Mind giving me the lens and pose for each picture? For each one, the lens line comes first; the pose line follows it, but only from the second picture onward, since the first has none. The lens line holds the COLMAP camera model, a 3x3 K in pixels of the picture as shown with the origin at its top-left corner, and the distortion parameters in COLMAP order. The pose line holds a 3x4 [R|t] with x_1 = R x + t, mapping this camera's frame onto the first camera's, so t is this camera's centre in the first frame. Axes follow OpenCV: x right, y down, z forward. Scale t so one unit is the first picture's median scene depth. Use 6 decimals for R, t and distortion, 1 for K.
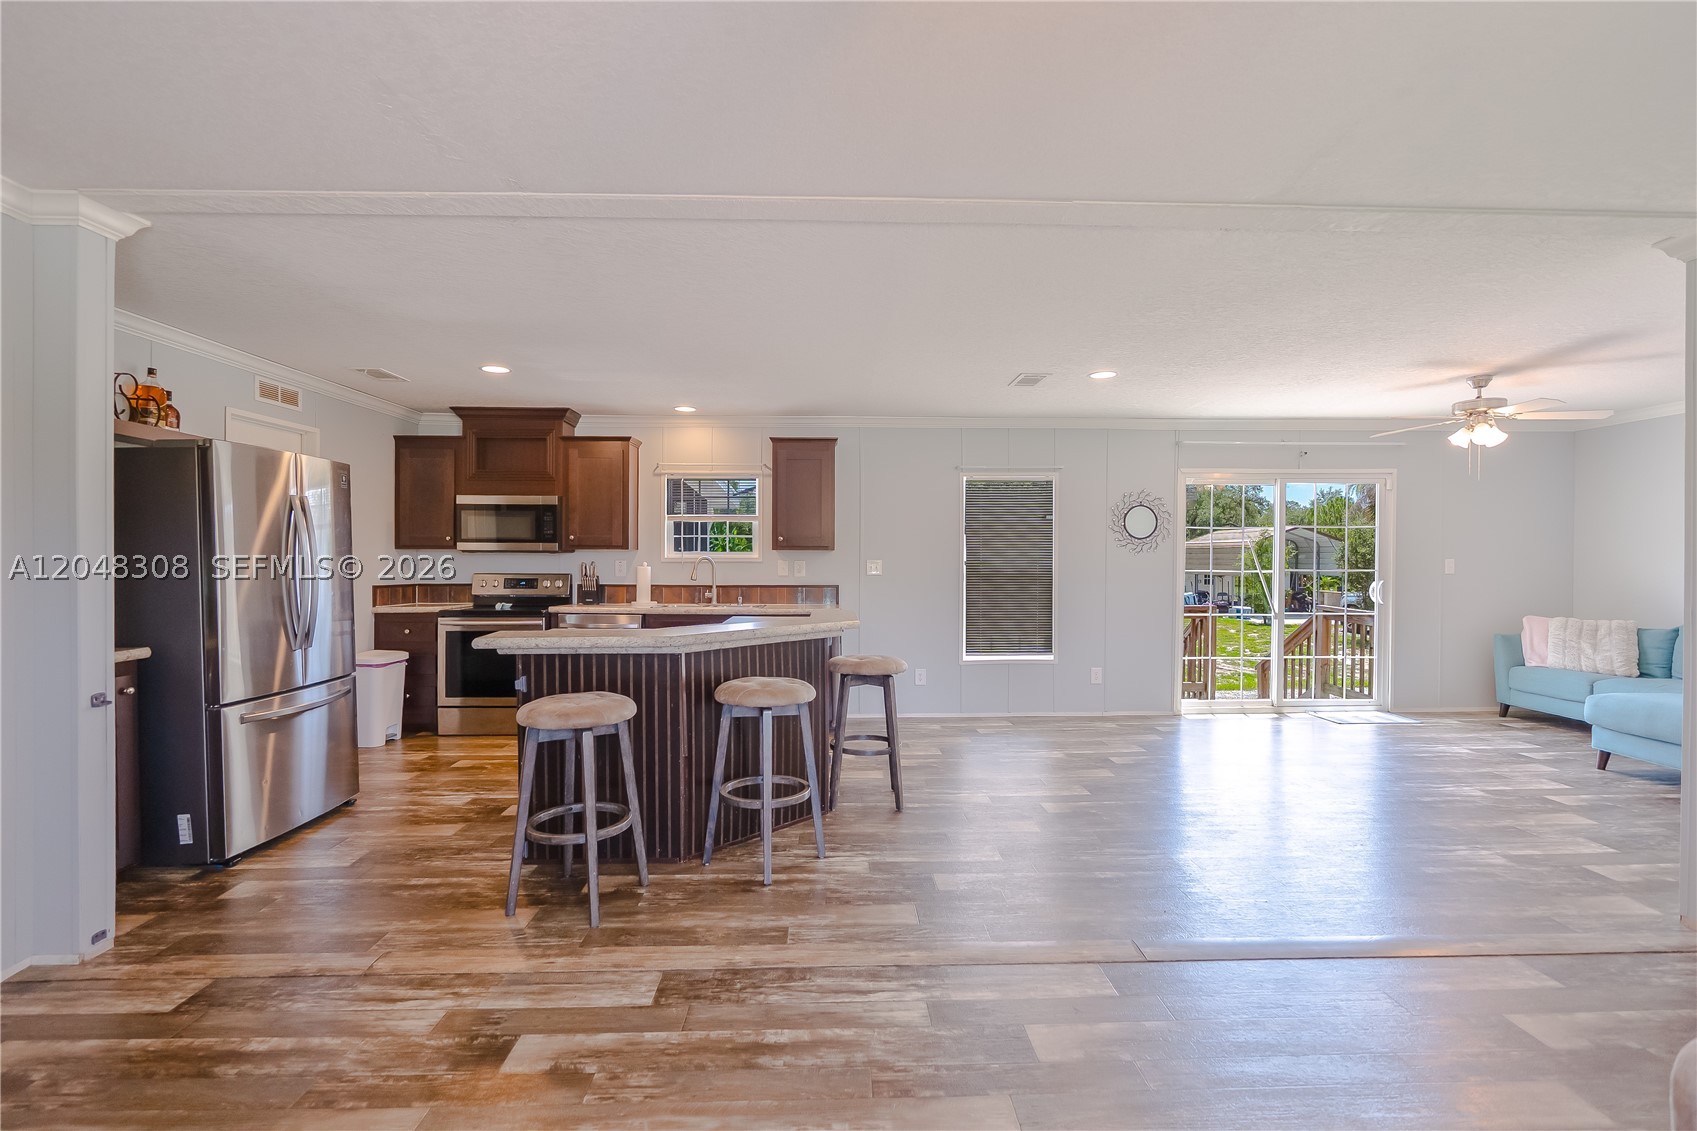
lens RADIAL K [[785.7, 0, 846.3], [0, 785.7, 567.9], [0, 0, 1]] dist [-0.010688, 0.002489]
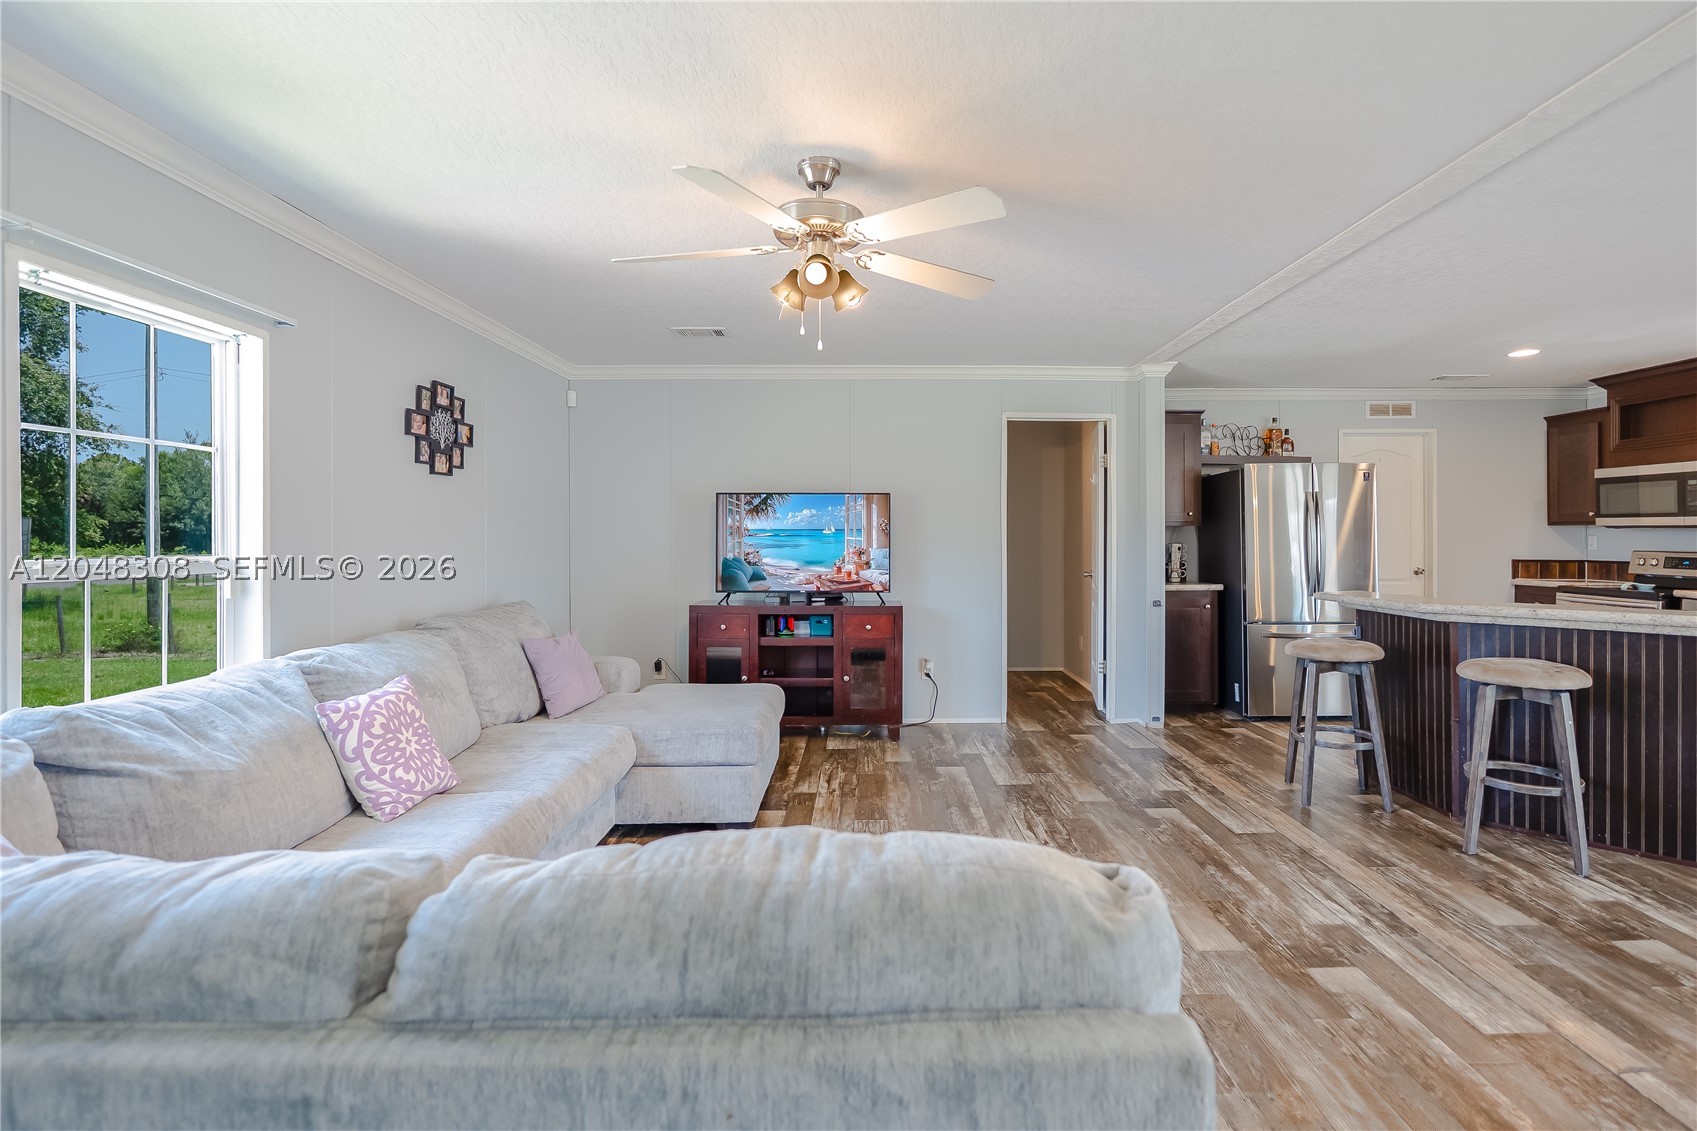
lens RADIAL K [[785.7, 0, 885.3], [0, 785.7, 538.5], [0, 0, 1]] dist [-0.010688, 0.002489]
pose [[-0.010779, 0.002767, -0.999938, 0.897303], [-0.012333, 0.999920, 0.002899, 0.001576], [0.999866, 0.012364, -0.010744, 0.246737]]
